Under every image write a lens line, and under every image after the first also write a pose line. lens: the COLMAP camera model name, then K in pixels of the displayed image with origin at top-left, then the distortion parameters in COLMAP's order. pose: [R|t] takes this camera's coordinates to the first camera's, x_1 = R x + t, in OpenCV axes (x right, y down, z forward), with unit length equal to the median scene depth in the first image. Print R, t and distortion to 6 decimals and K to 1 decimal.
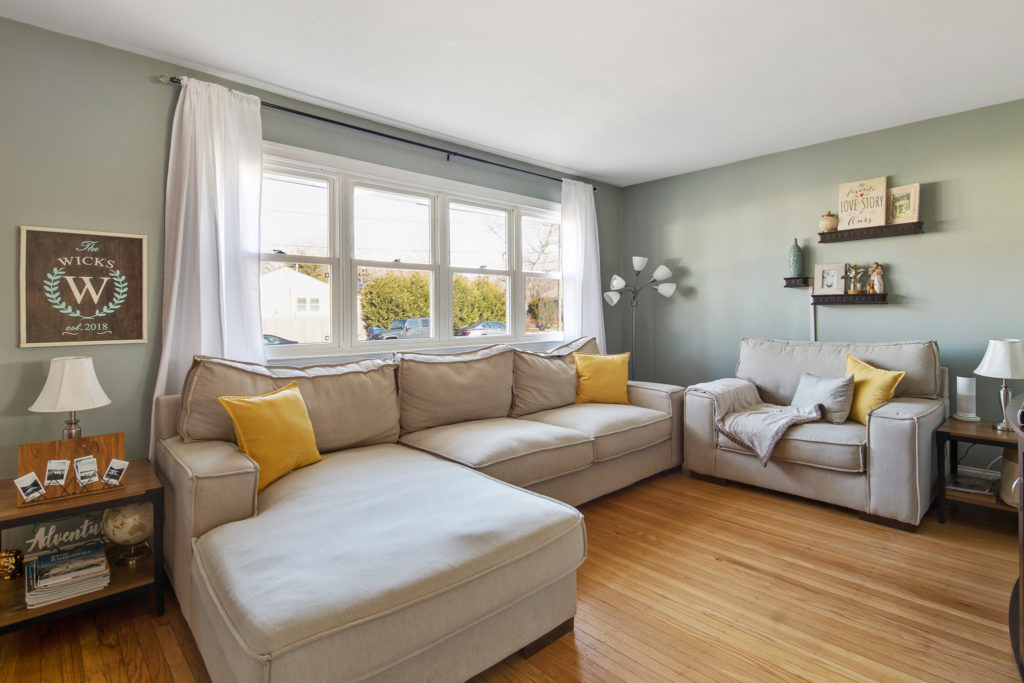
lens RADIAL K [[499.9, 0, 508.8], [0, 499.9, 309.9], [0, 0, 1]] dist [0.013392, -0.001855]
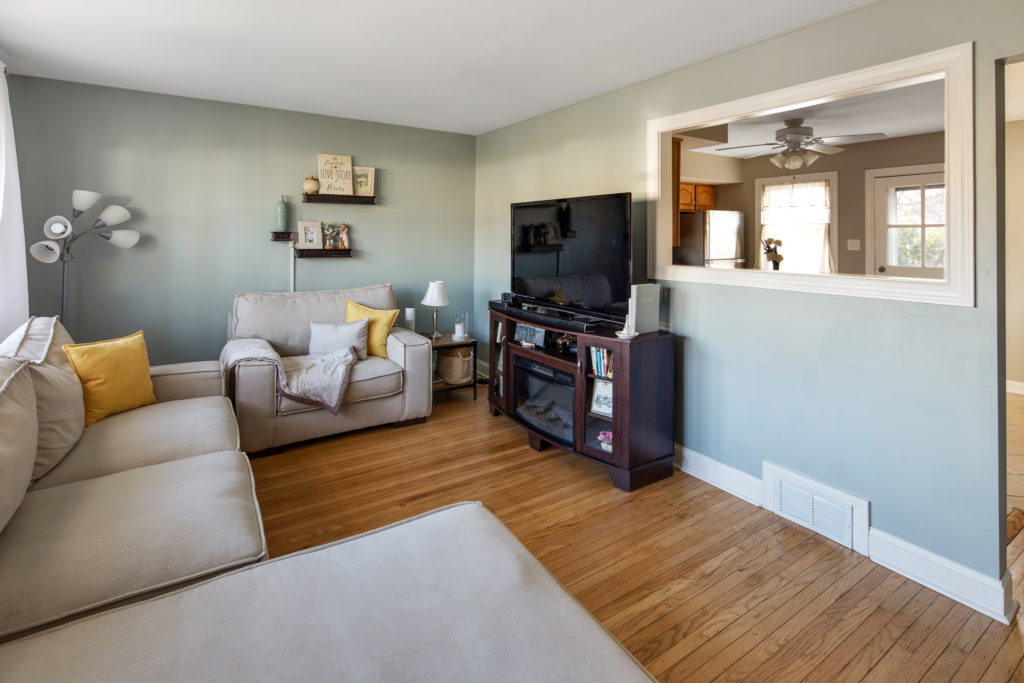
lens RADIAL K [[499.9, 0, 504.9], [0, 499.9, 235.5], [0, 0, 1]] dist [0.013392, -0.001855]
pose [[0.184534, 0.016896, 0.982681, -0.414217], [-0.011646, 0.999820, -0.015004, -0.051298], [-0.982757, -0.008676, 0.184698, 0.384593]]
